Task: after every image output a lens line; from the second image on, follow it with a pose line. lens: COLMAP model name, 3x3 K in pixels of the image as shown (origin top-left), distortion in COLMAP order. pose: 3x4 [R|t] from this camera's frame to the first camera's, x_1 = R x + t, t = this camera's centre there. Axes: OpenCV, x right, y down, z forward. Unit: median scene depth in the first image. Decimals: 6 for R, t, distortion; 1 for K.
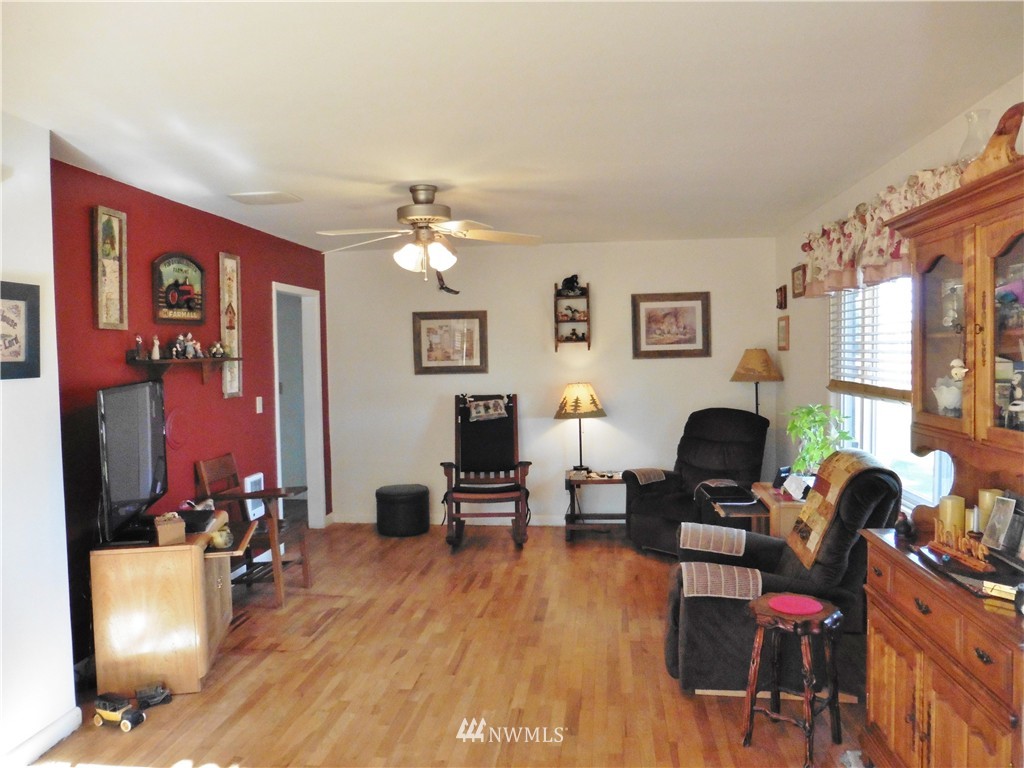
lens RADIAL K [[743.7, 0, 512.2], [0, 743.7, 386.0], [0, 0, 1]] dist [-0.050620, 0.033412]
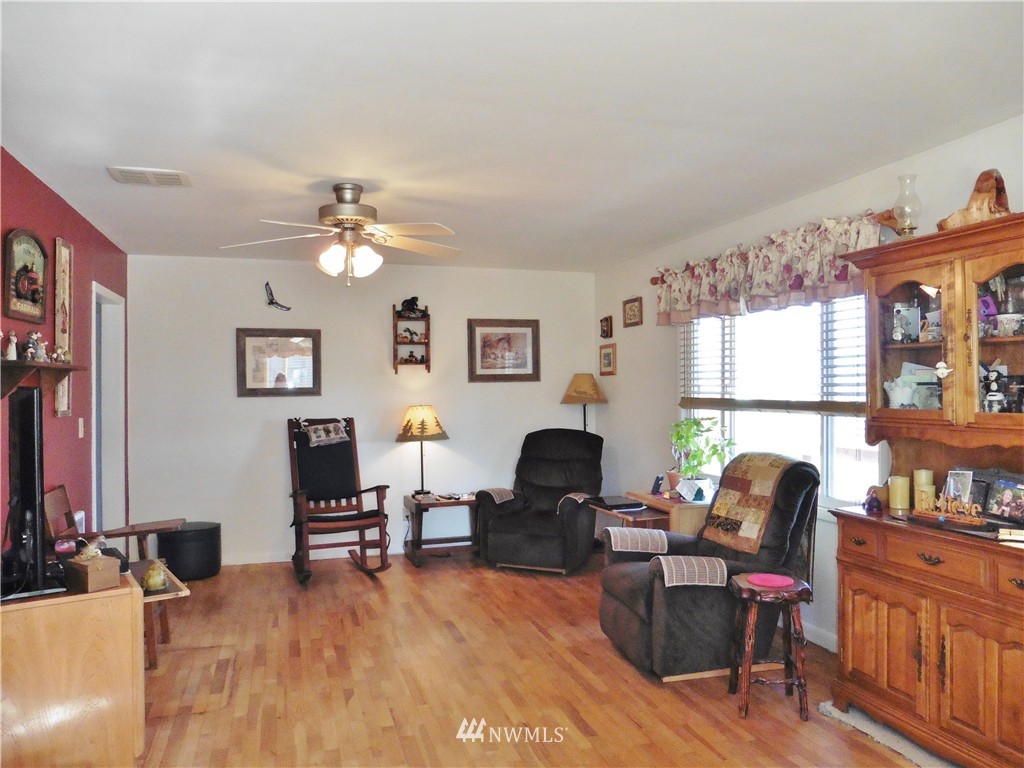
lens RADIAL K [[743.7, 0, 515.6], [0, 743.7, 388.5], [0, 0, 1]] dist [-0.050620, 0.033412]
pose [[0.911361, 0.011574, 0.411445, -0.226314], [0.009102, 0.998793, -0.048259, 0.024755], [-0.411507, 0.047726, 0.910156, 0.054892]]
